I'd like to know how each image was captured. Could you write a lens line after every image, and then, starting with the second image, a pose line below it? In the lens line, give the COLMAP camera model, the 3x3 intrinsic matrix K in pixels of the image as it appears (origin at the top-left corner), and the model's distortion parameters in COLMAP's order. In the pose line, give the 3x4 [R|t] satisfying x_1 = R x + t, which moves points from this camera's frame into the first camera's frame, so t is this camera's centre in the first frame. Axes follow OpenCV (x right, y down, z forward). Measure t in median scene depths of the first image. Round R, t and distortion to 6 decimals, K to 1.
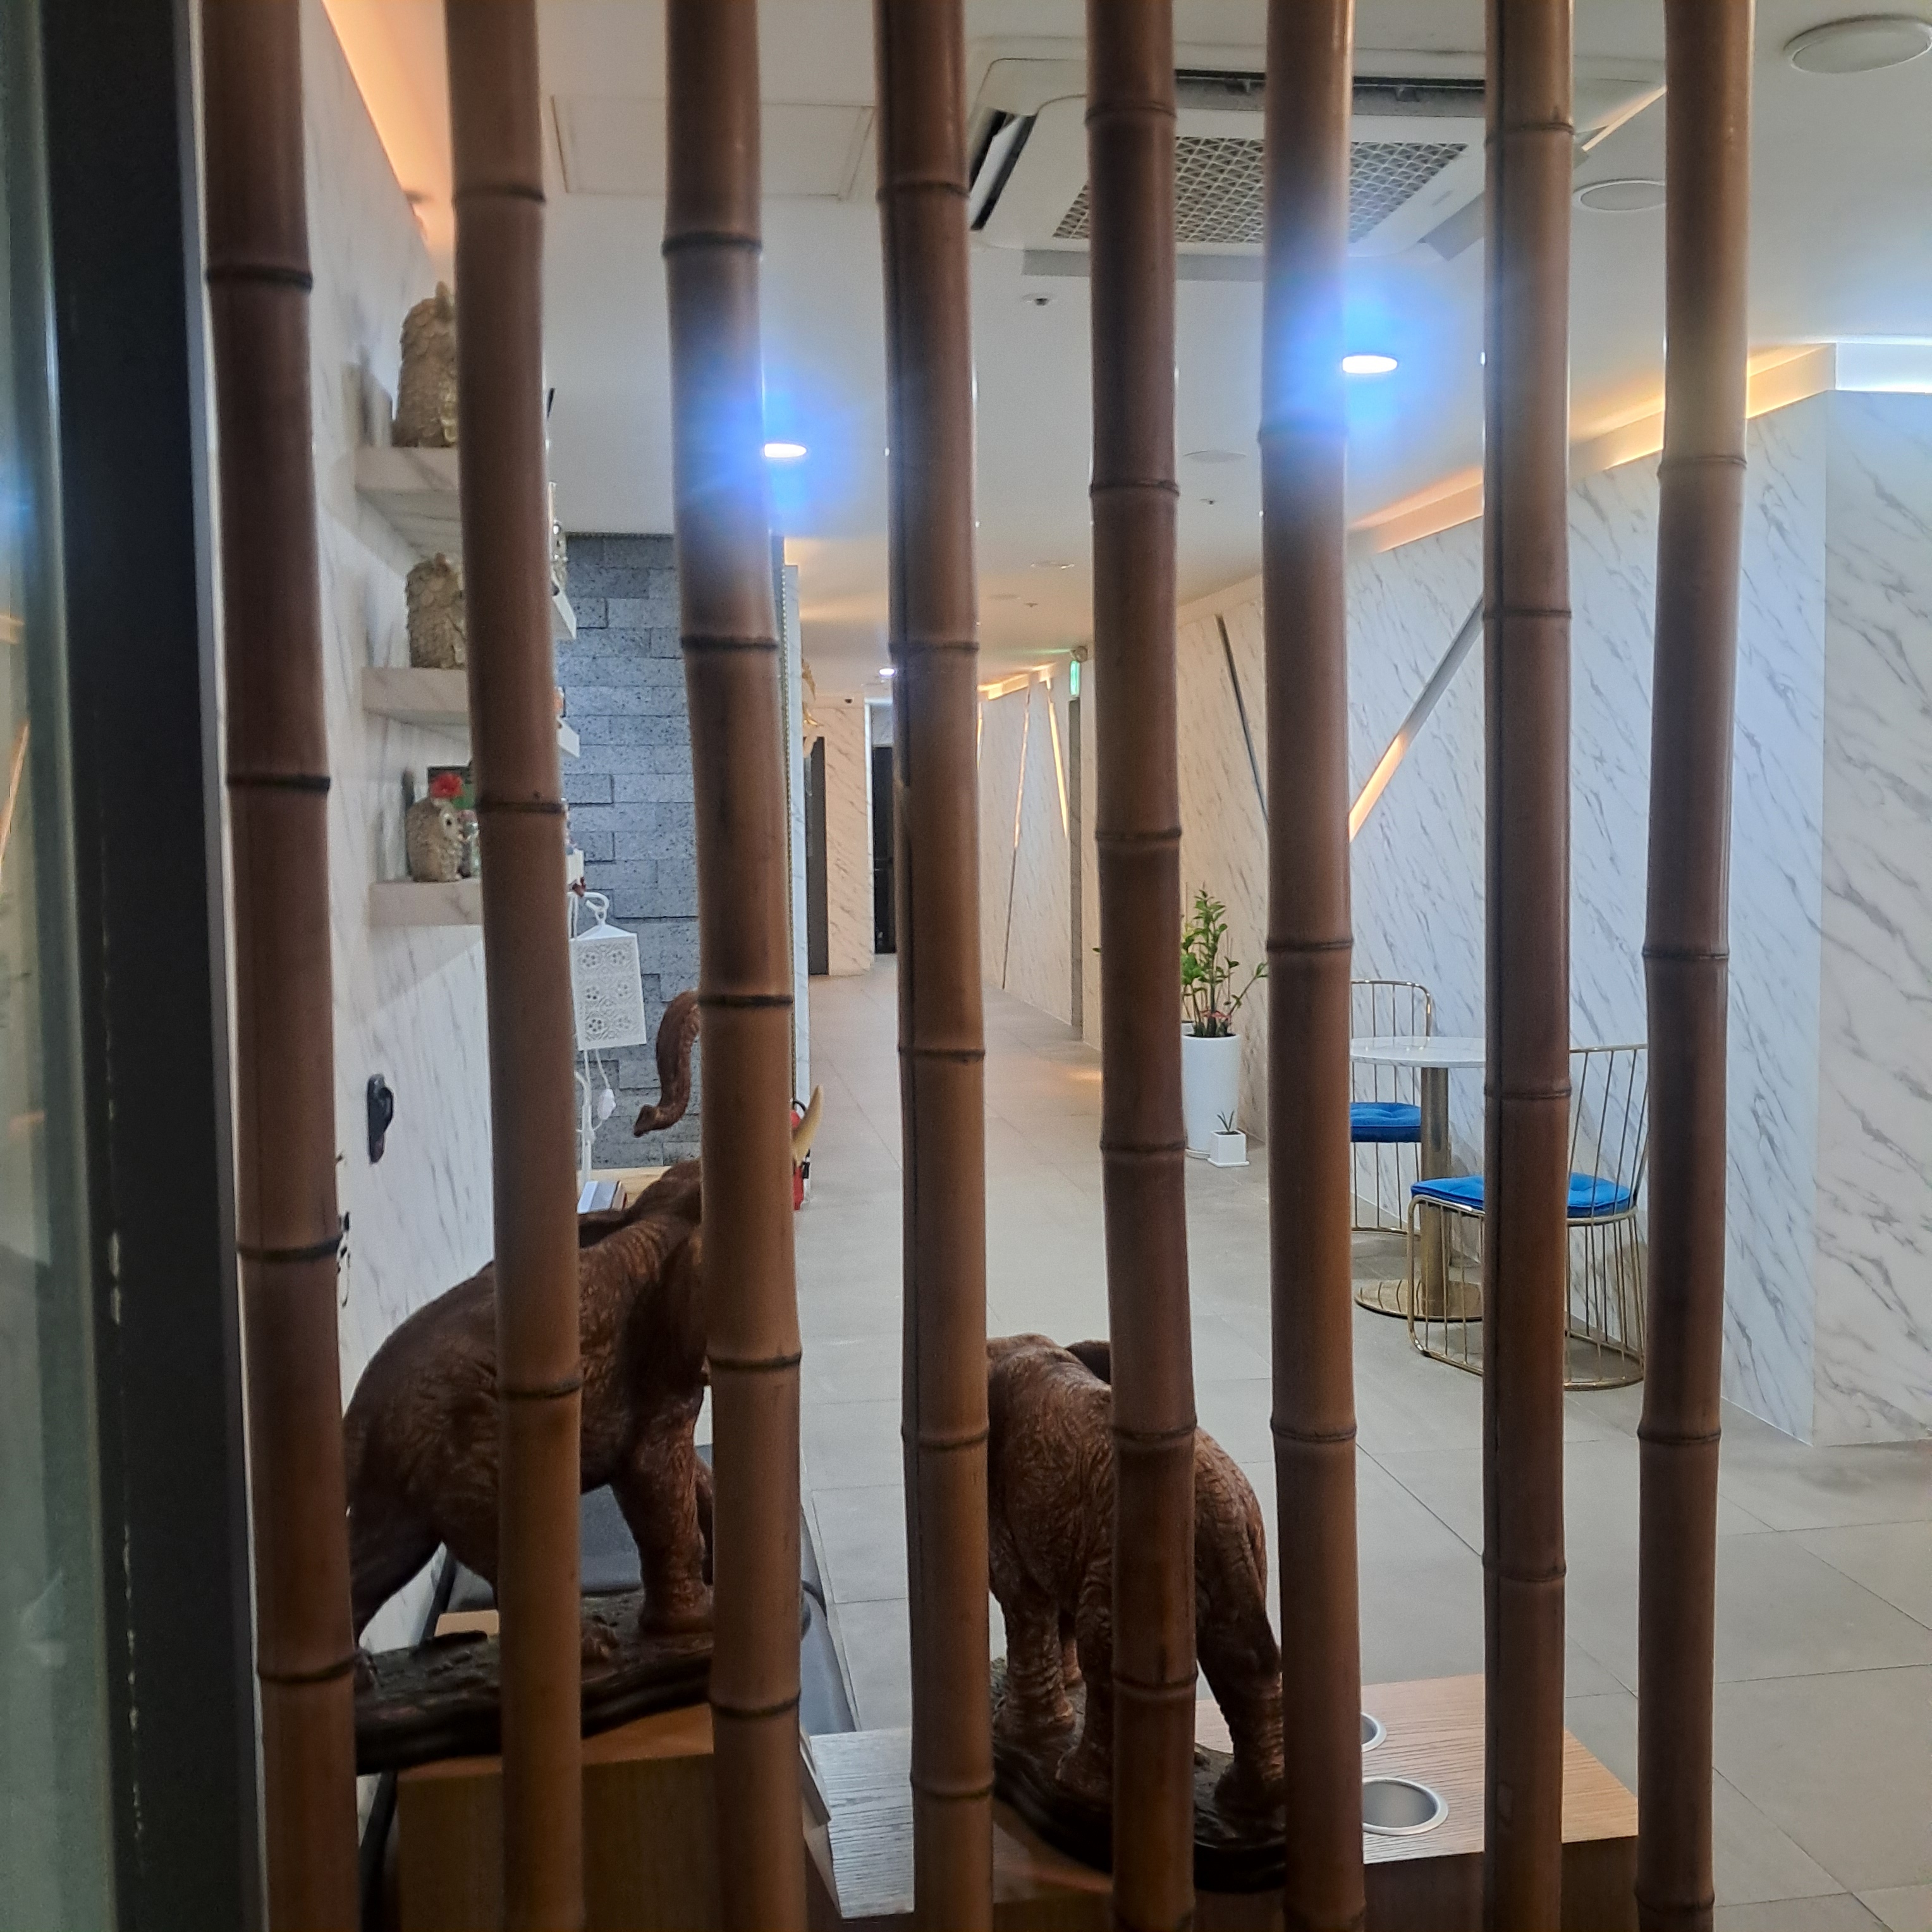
lens RADIAL K [[2081.7, 0, 962.7], [0, 2081.7, 967.4], [0, 0, 1]] dist [0.033131, 0.000000]
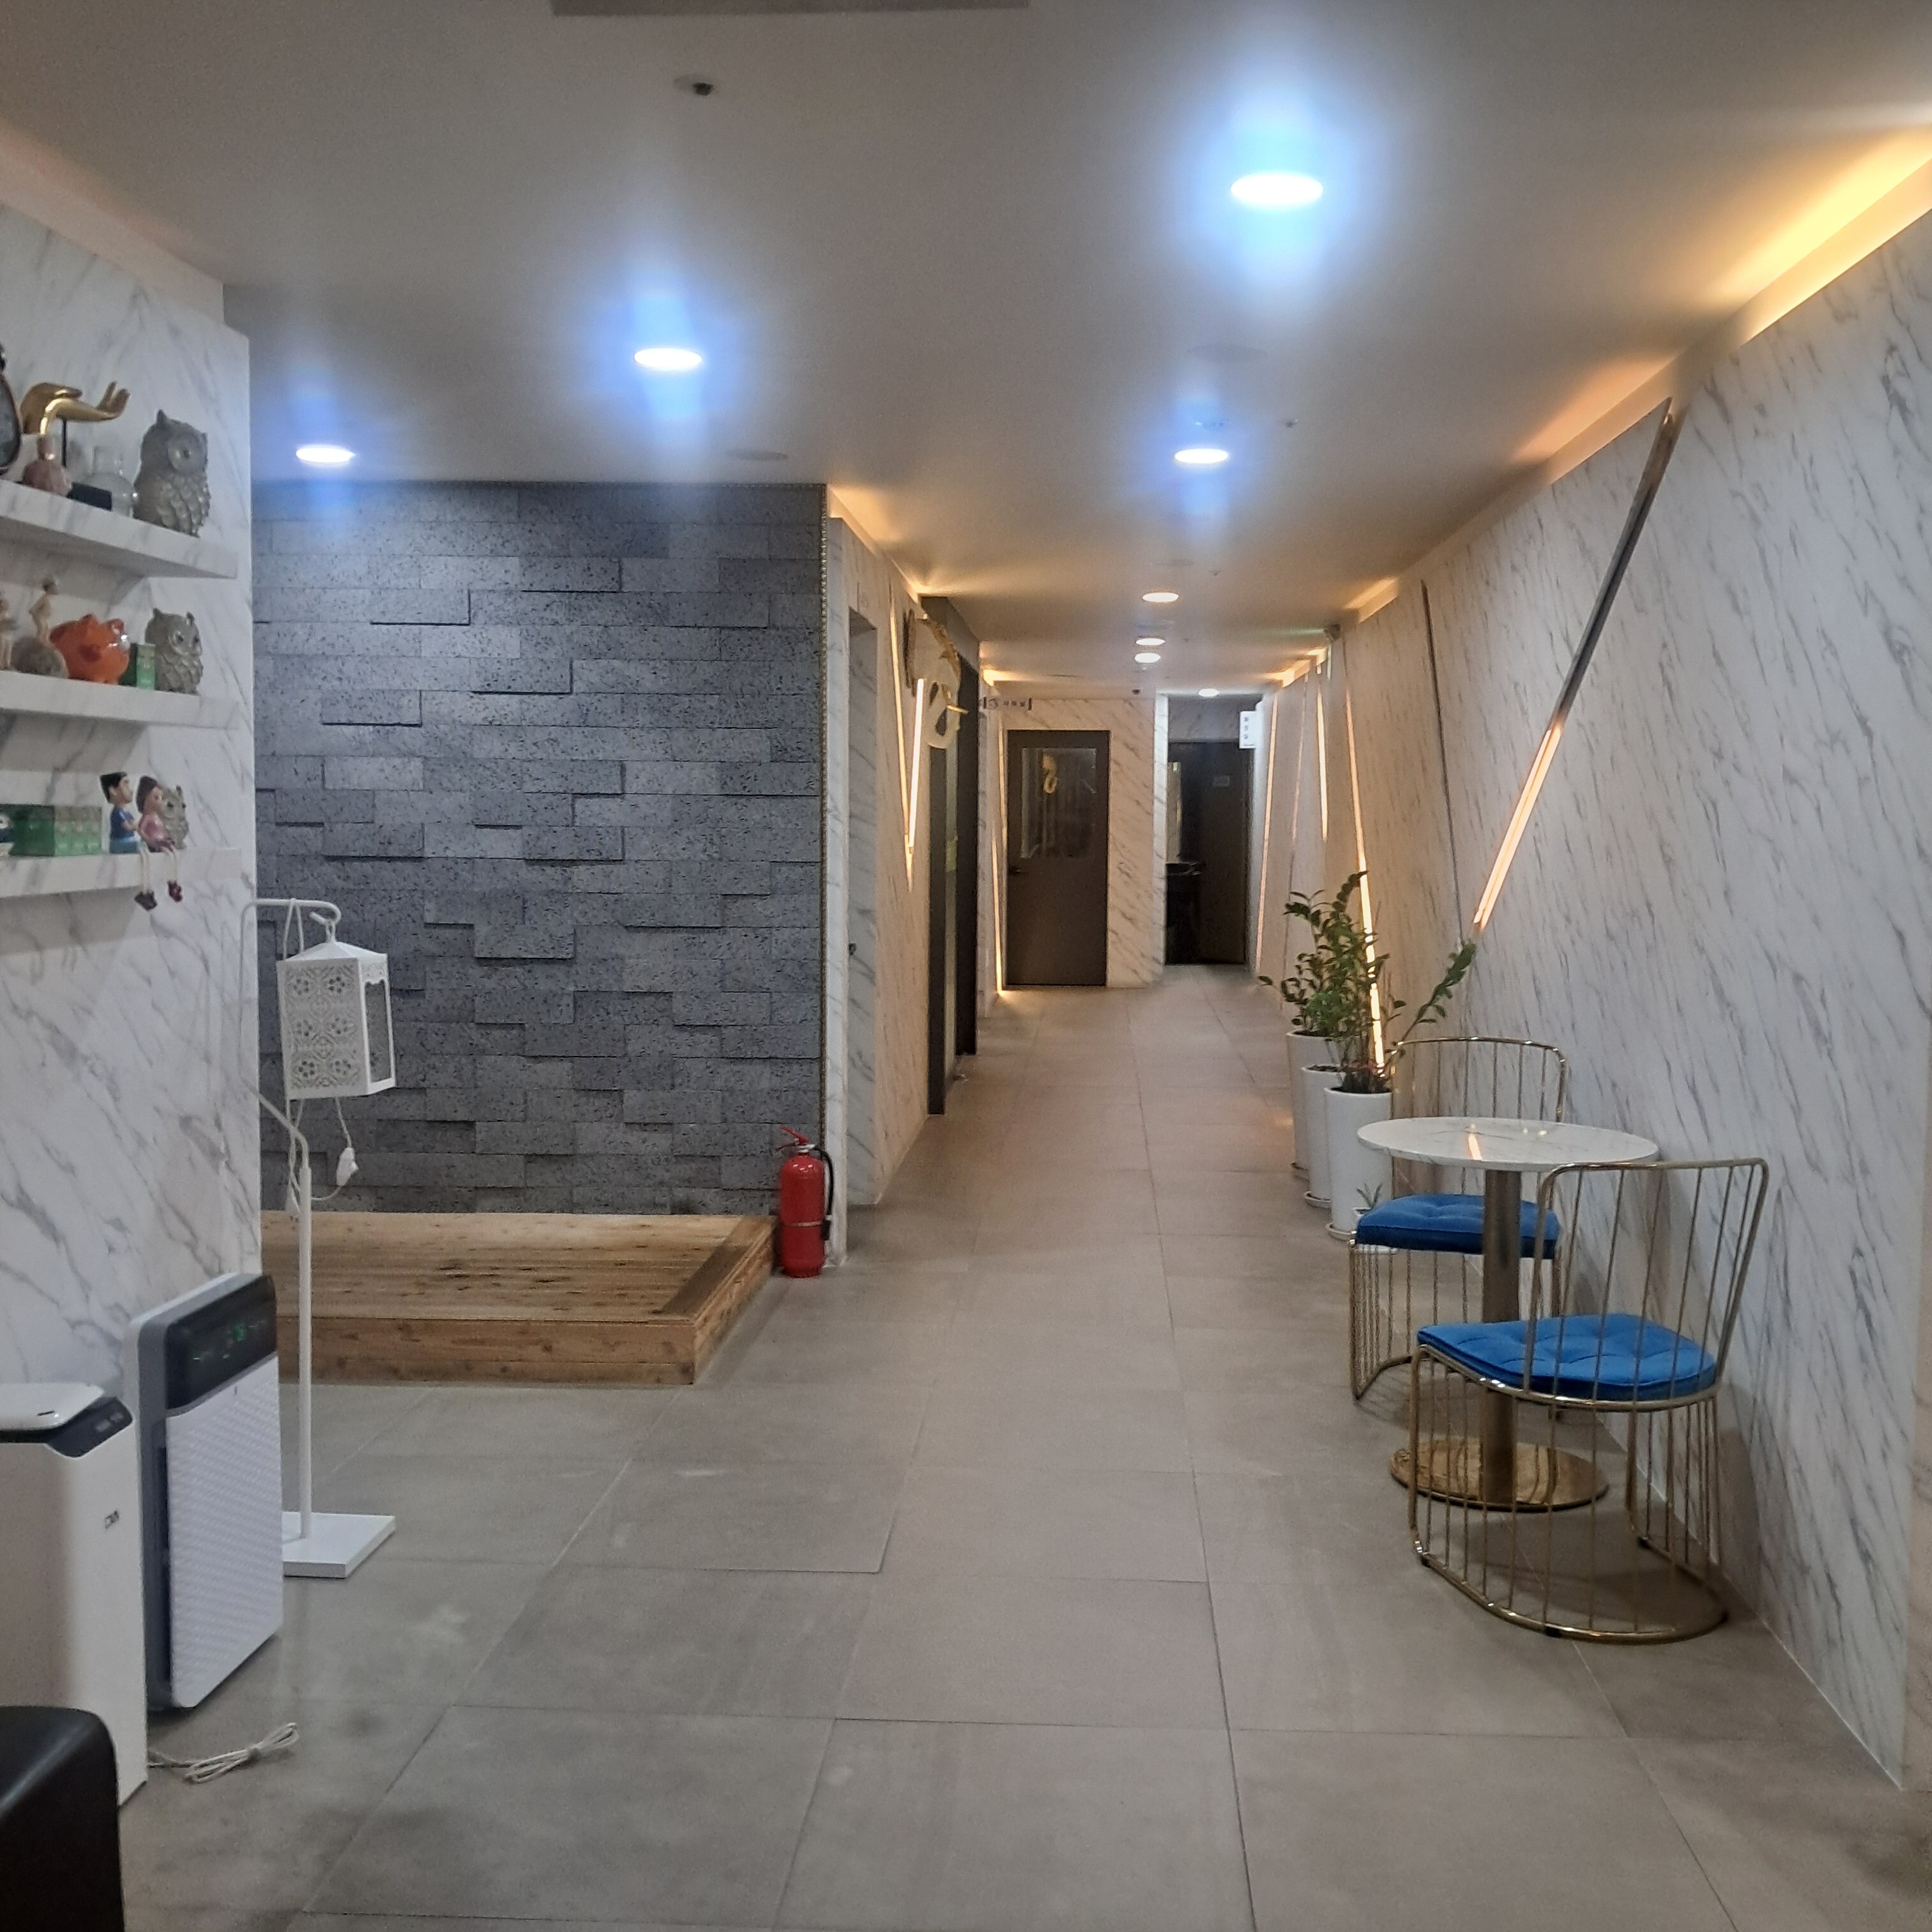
lens RADIAL K [[2081.7, 0, 970.3], [0, 2081.7, 965.8], [0, 0, 1]] dist [0.033131, 0.000000]
pose [[0.976297, 0.034850, -0.213611, 0.212529], [-0.034872, 0.999385, 0.003664, -0.020516], [0.213607, 0.003872, 0.976912, 0.241600]]
